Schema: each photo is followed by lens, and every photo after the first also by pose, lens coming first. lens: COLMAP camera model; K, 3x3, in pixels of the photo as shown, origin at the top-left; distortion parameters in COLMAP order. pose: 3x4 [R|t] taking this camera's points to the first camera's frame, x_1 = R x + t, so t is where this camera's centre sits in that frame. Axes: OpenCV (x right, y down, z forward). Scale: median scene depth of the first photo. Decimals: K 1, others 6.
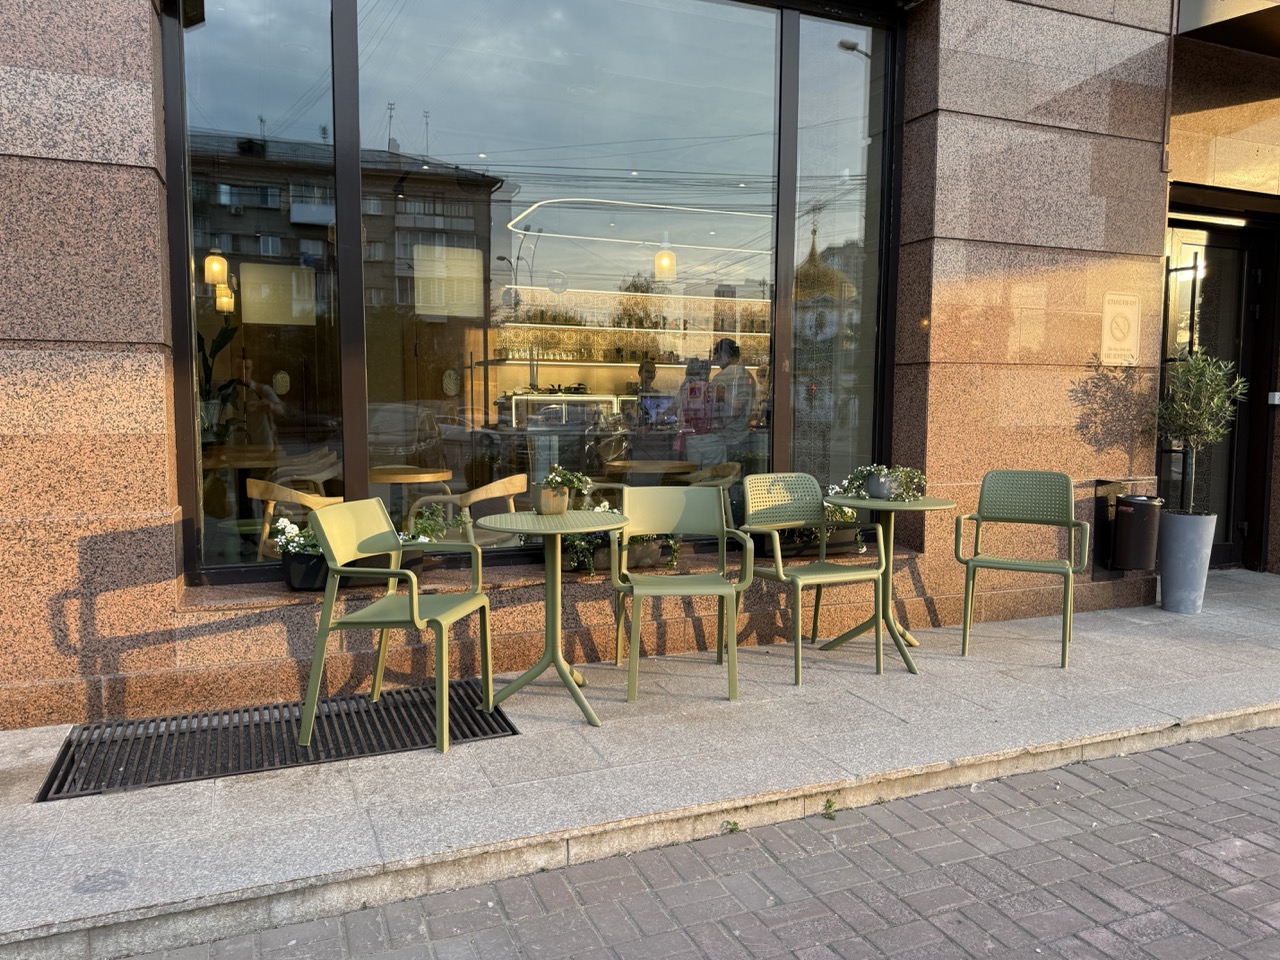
lens RADIAL K [[948.5, 0, 640.9], [0, 948.5, 475.9], [0, 0, 1]] dist [0.034485, -0.001018]
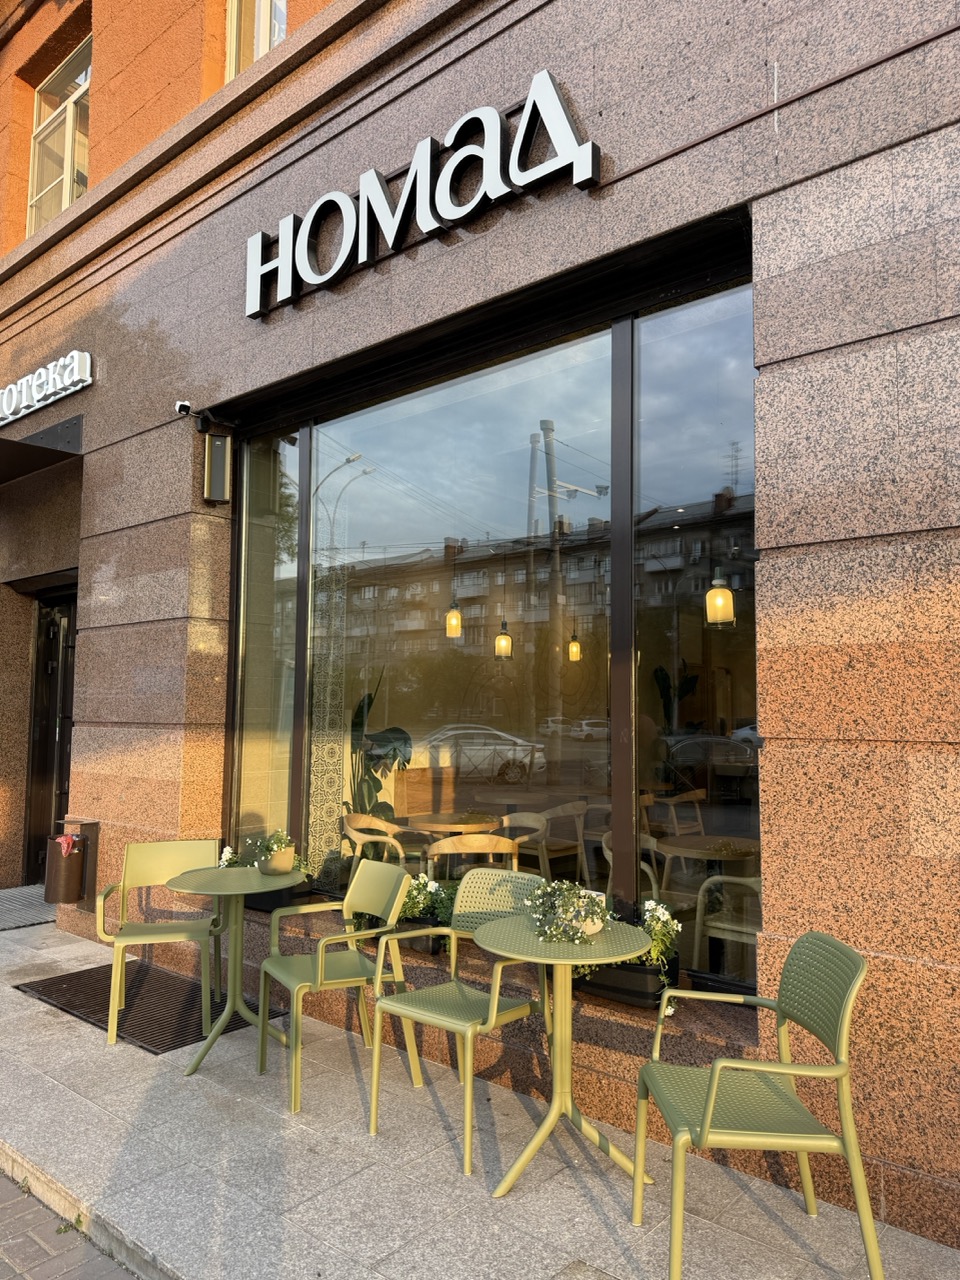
lens RADIAL K [[898.0, 0, 481.0], [0, 898.0, 646.5], [0, 0, 1]] dist [-0.005233, -0.004015]
pose [[0.451039, -0.073433, -0.889478, 0.835256], [-0.078791, 0.989442, -0.121640, -0.101317], [0.889020, 0.124947, 0.440491, 0.612363]]
